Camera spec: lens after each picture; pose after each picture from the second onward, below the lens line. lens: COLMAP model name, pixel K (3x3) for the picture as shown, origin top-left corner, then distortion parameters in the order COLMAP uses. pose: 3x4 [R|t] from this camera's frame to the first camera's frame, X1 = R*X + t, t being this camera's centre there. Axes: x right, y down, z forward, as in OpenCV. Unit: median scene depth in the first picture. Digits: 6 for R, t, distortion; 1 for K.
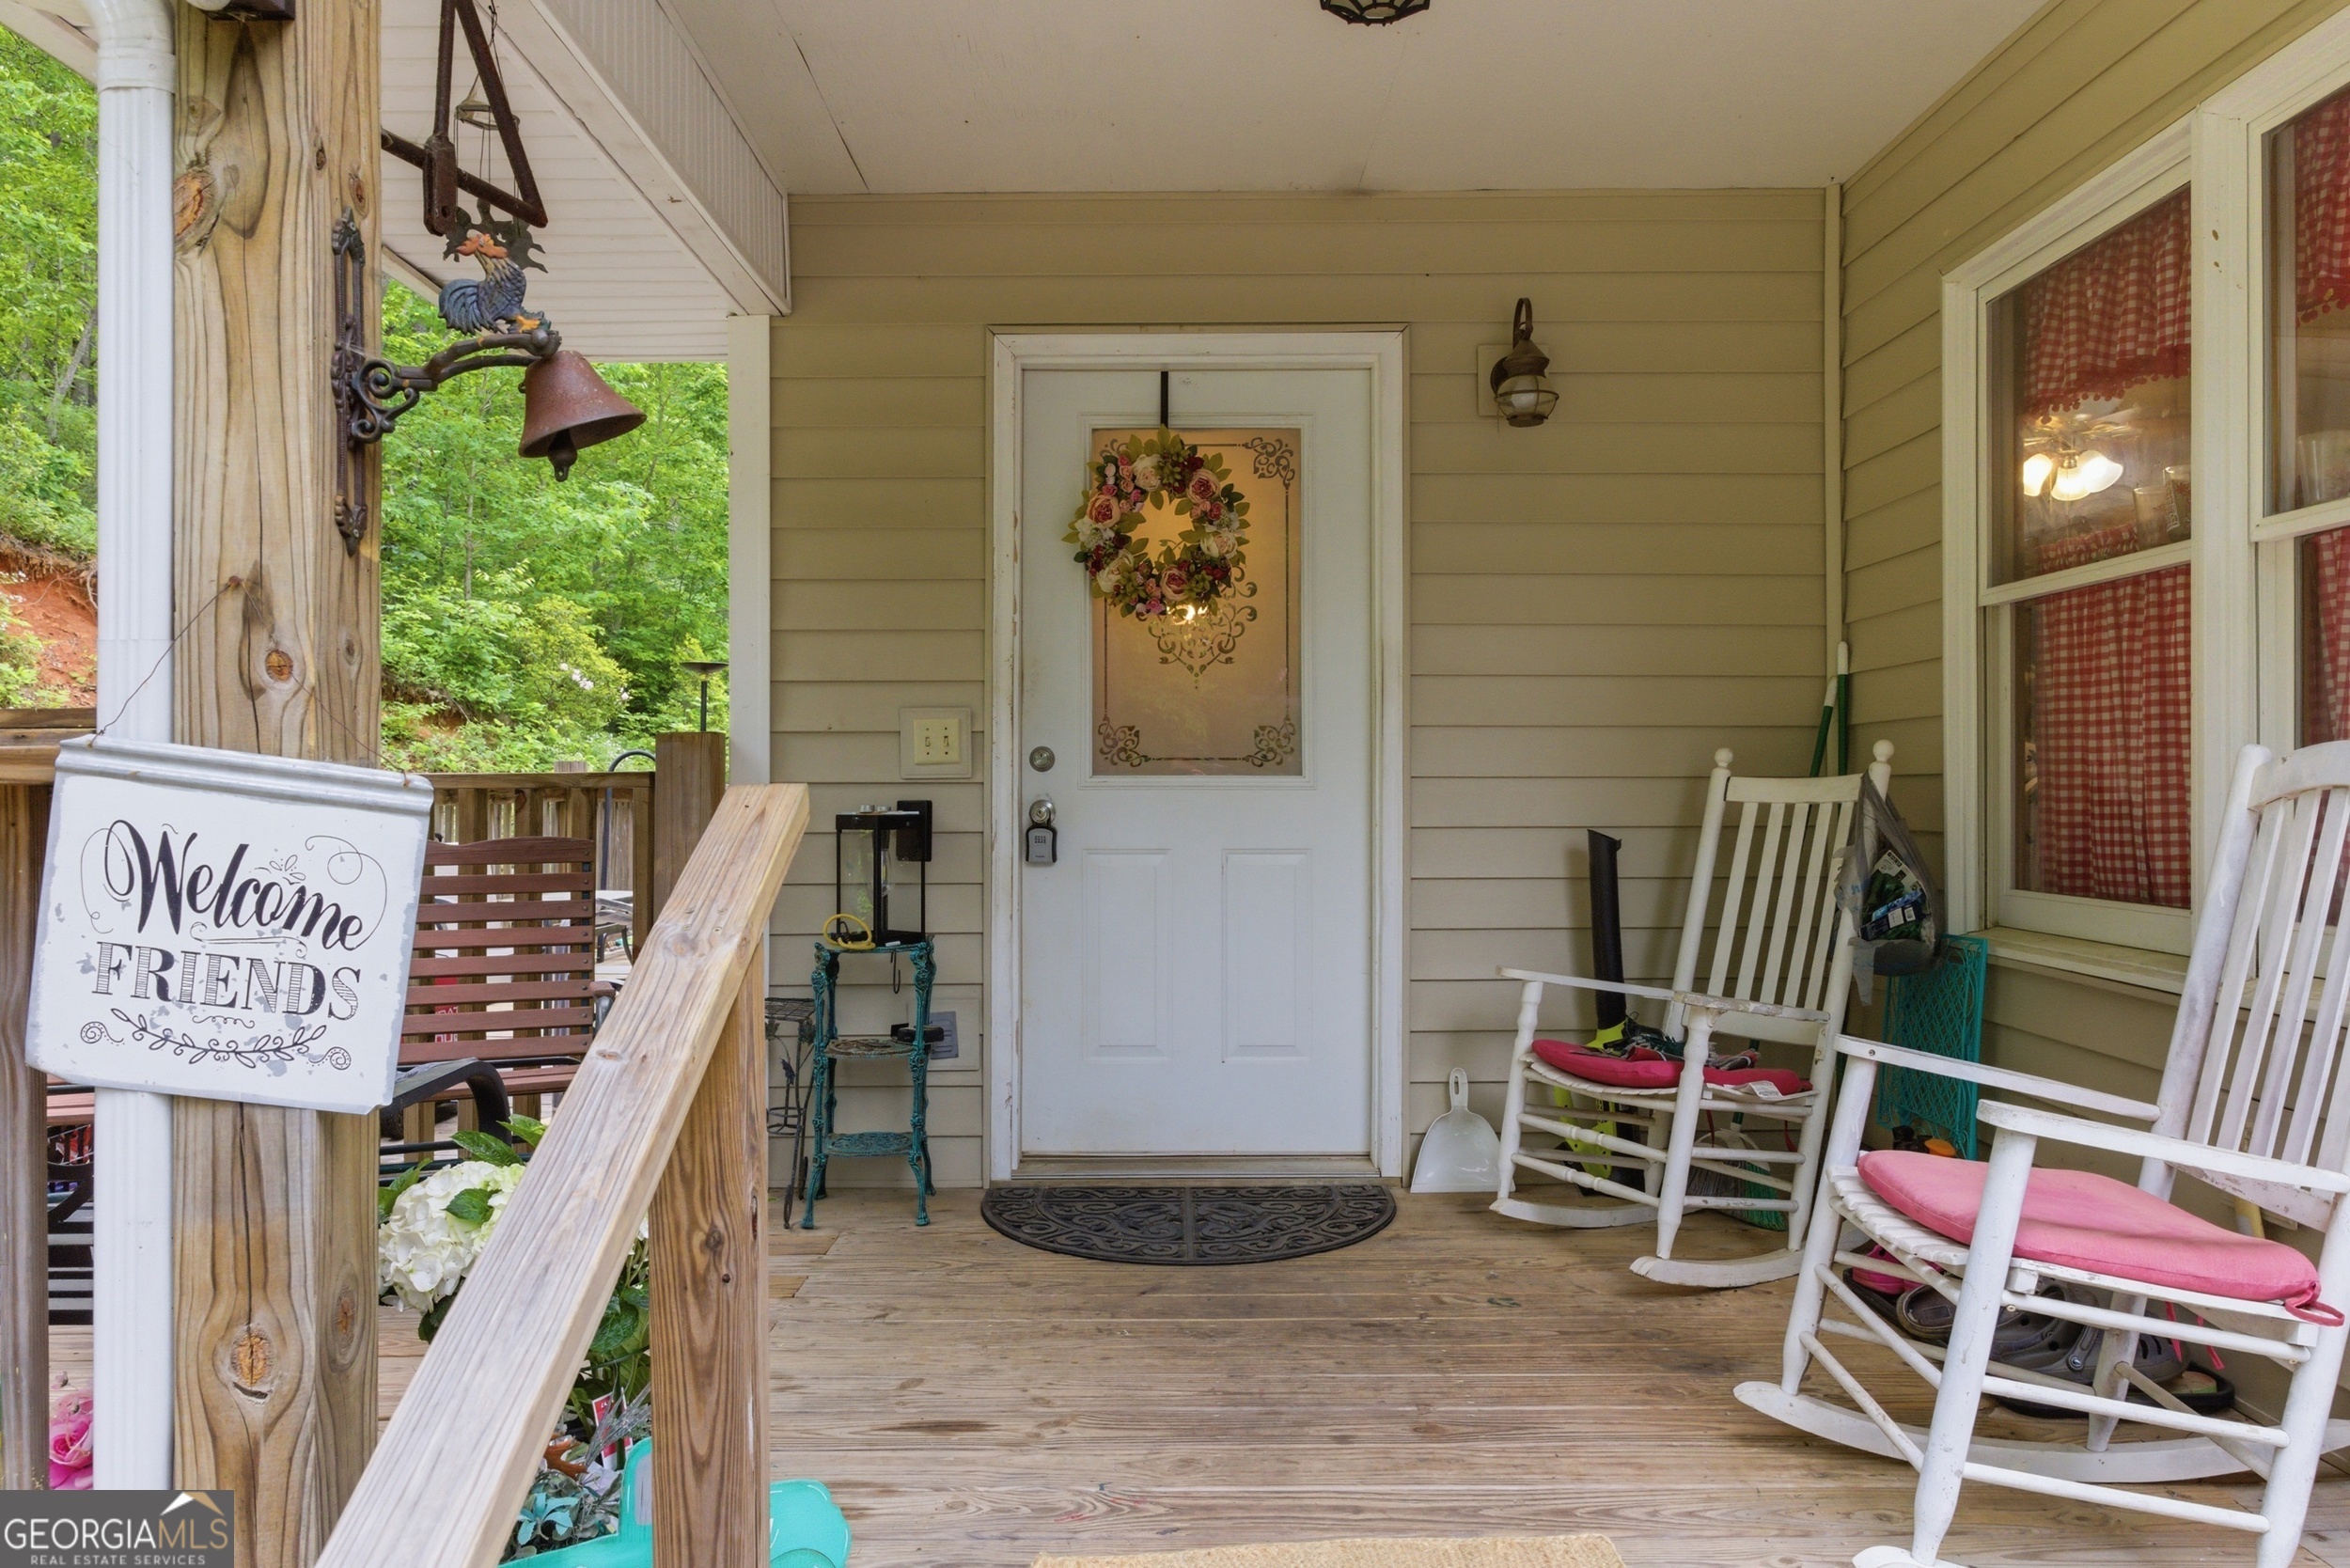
lens RADIAL K [[1579.9, 0, 1175.3], [0, 1579.9, 790.9], [0, 0, 1]] dist [0.007639, -0.006569]
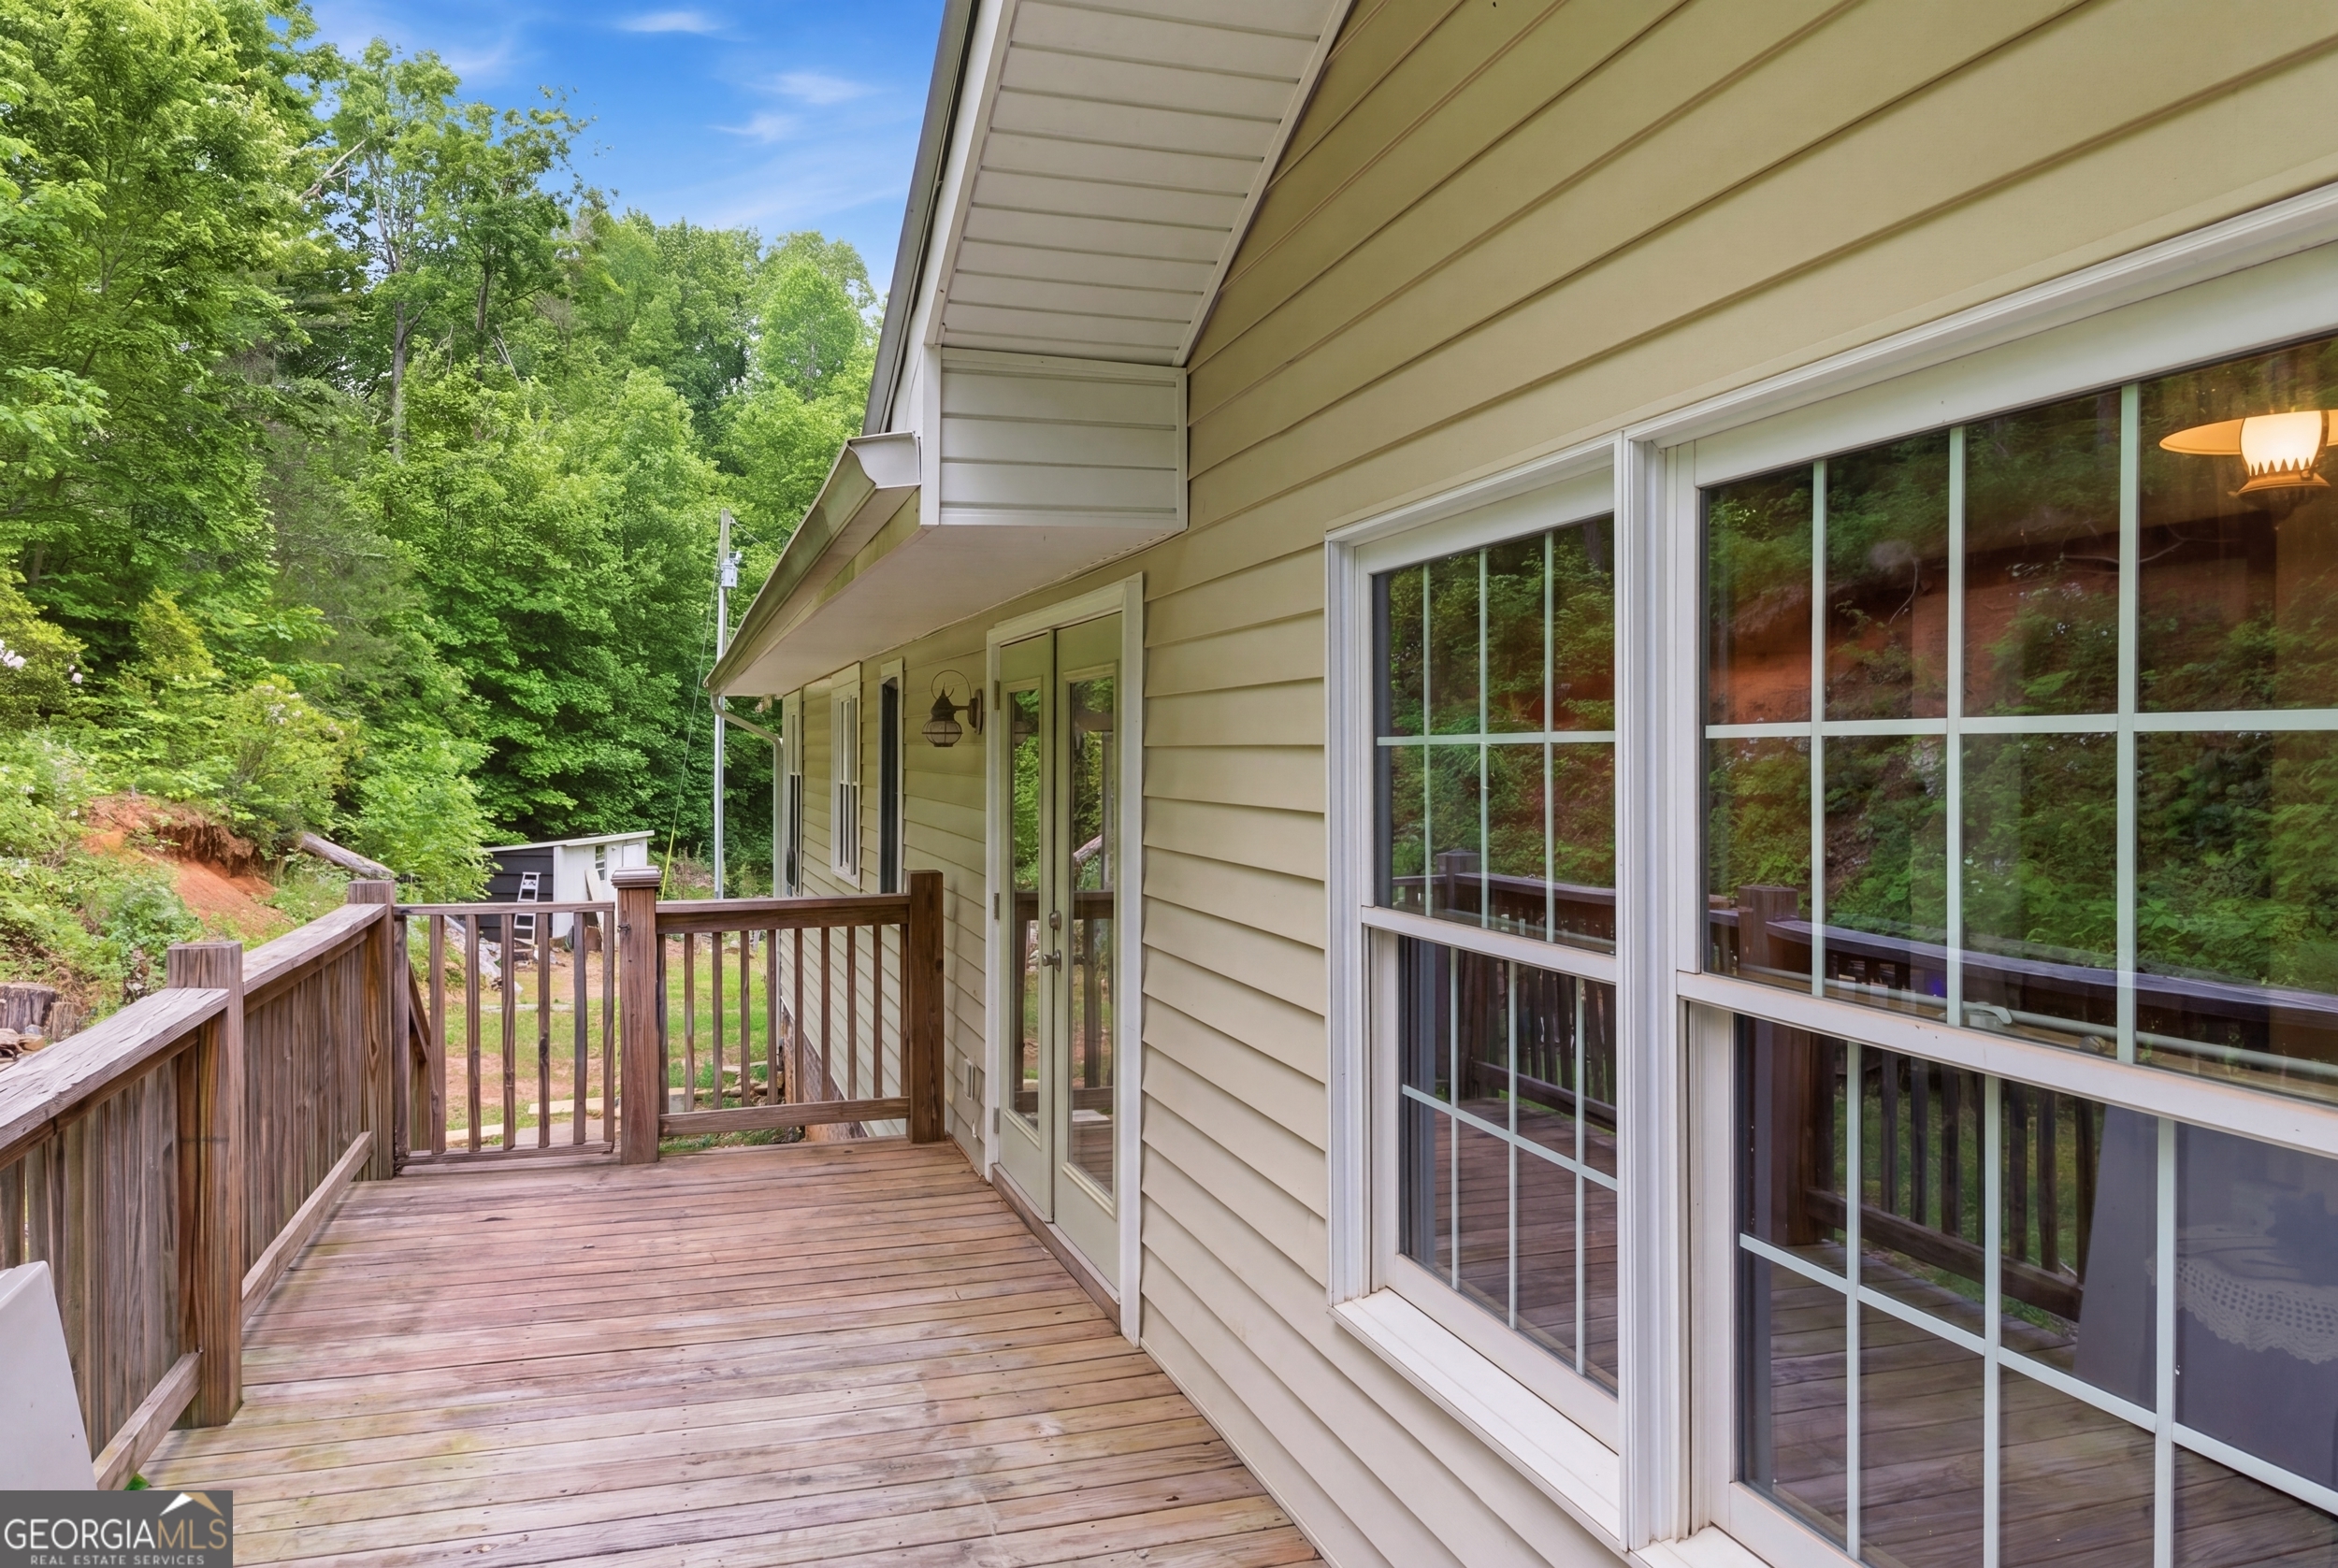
lens RADIAL K [[1608.3, 0, 1166.3], [0, 1608.3, 765.3], [0, 0, 1]] dist [-0.000800, 0.021133]
pose [[0.956524, 0.000434, 0.291654, -0.101635], [-0.002217, 0.999981, 0.005782, -0.027372], [-0.291646, -0.006177, 0.956507, 0.191126]]
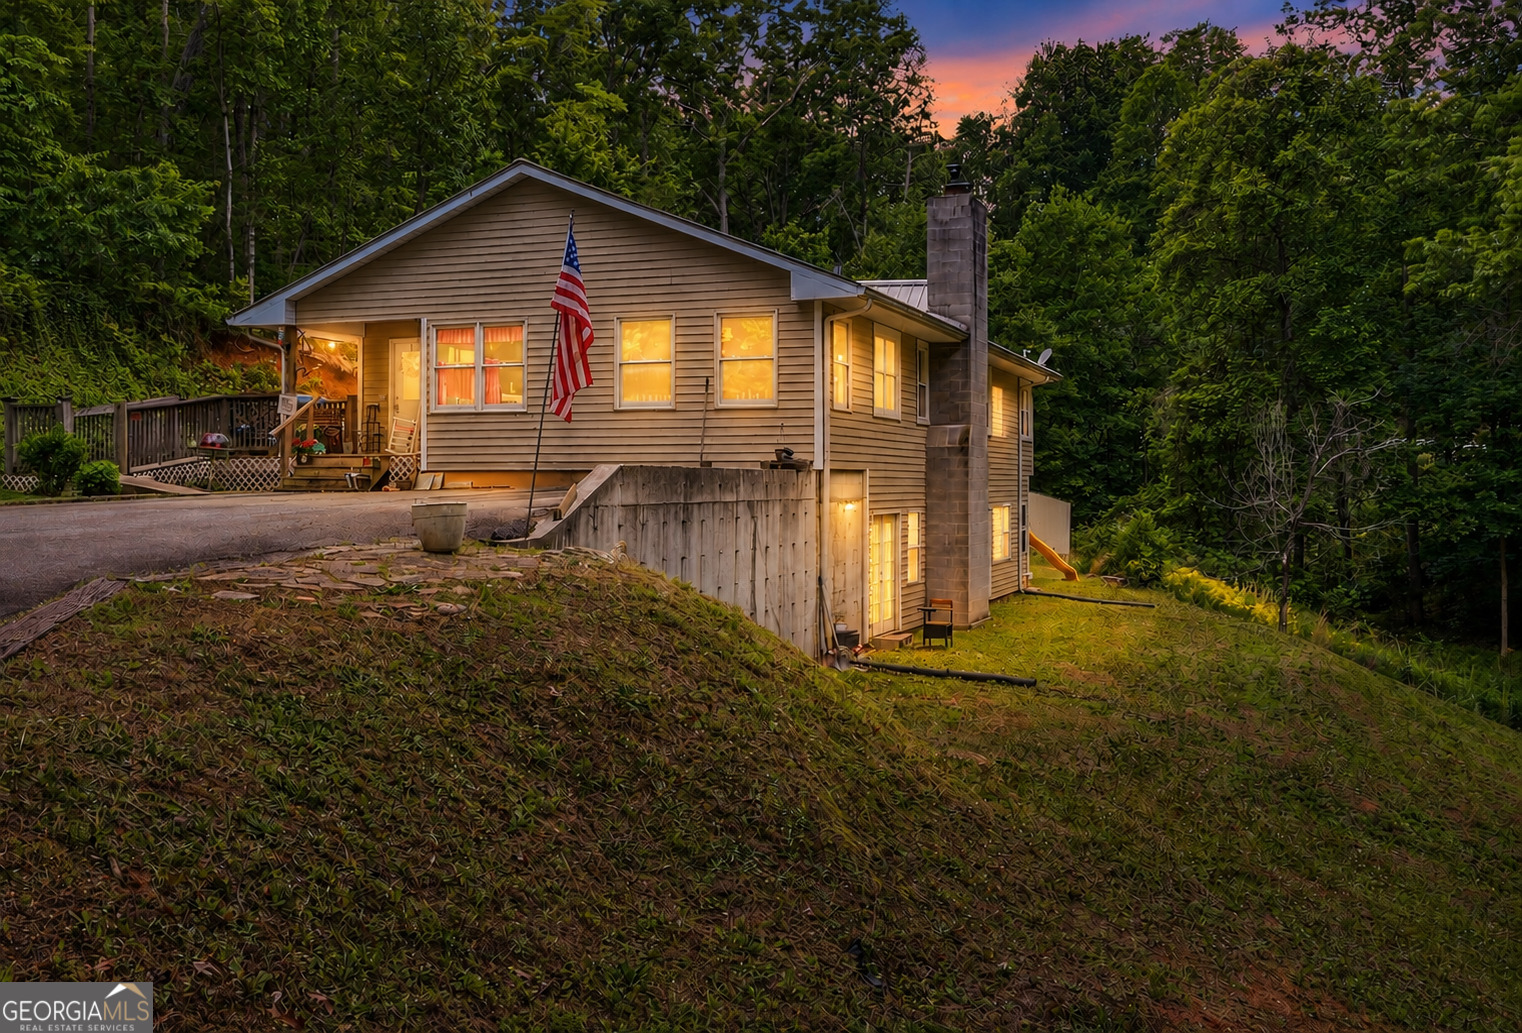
lens RADIAL K [[1579.9, 0, 642.0], [0, 1579.9, 476.0], [0, 0, 1]] dist [0.002364, 0.018136]
pose [[0.919602, -0.001503, -0.392848, 0.670876], [-0.000916, 0.999982, -0.005971, 0.066900], [0.392850, 0.005851, 0.919584, -0.917859]]
